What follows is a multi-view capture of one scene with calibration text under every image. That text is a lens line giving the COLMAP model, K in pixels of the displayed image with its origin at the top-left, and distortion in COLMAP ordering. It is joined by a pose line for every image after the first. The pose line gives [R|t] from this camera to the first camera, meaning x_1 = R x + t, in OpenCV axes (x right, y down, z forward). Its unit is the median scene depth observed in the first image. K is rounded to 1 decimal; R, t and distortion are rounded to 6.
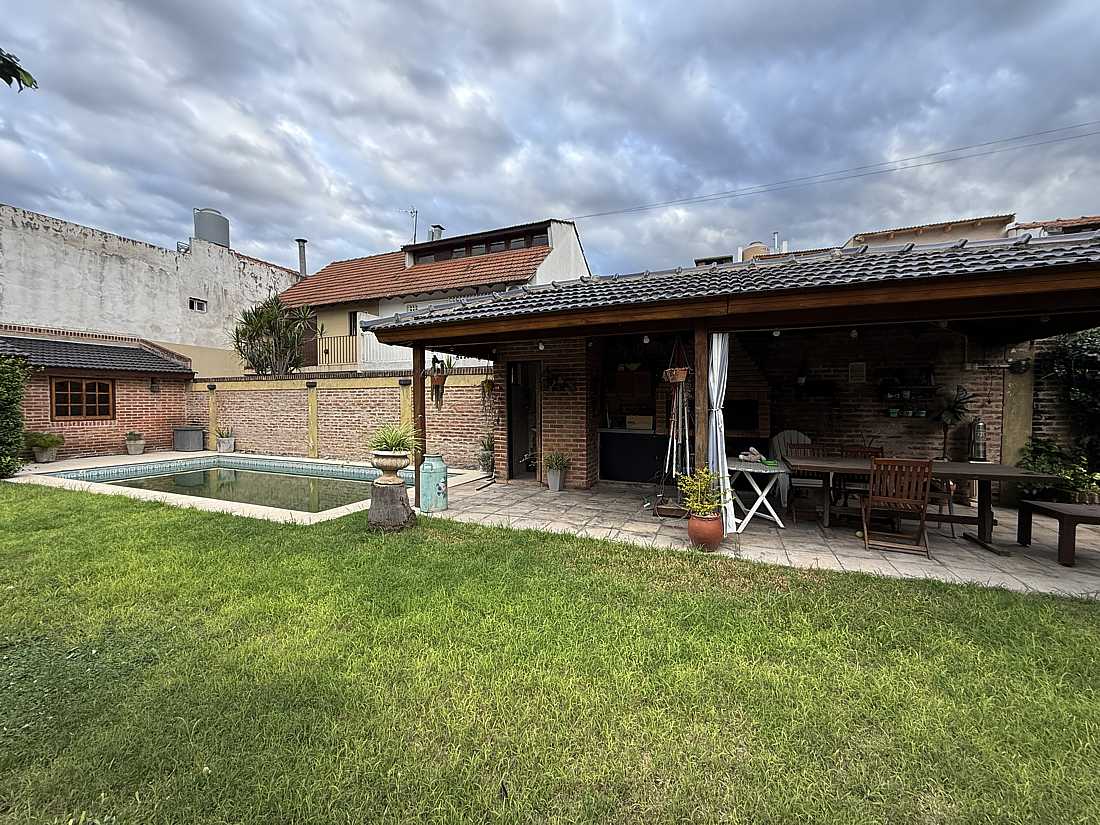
lens RADIAL K [[437.7, 0, 546.9], [0, 437.7, 413.5], [0, 0, 1]] dist [-0.000617, 0.000396]
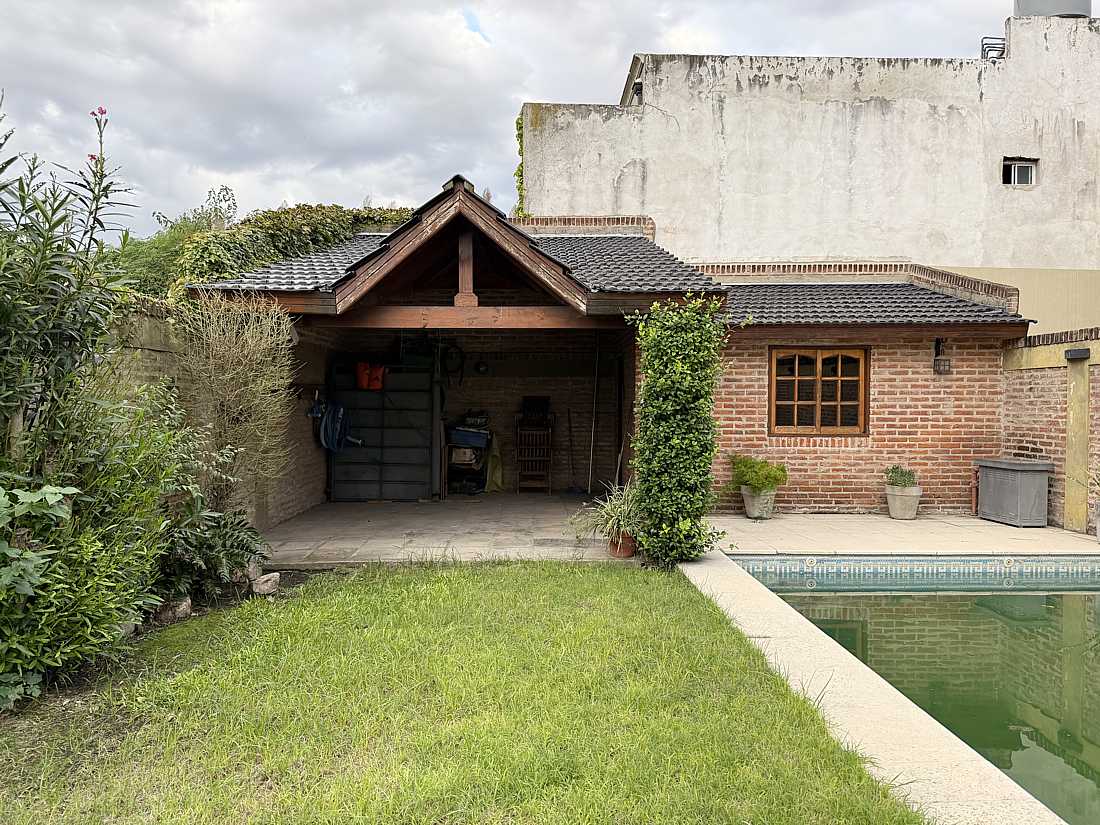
lens RADIAL K [[768.2, 0, 550.0], [0, 768.2, 412.5], [0, 0, 1]] dist [0.056906, -0.071740]
pose [[0.407287, 0.014585, -0.913184, -0.381331], [-0.024752, 0.999681, 0.004927, -0.005809], [0.912965, 0.020596, 0.407518, 0.365481]]
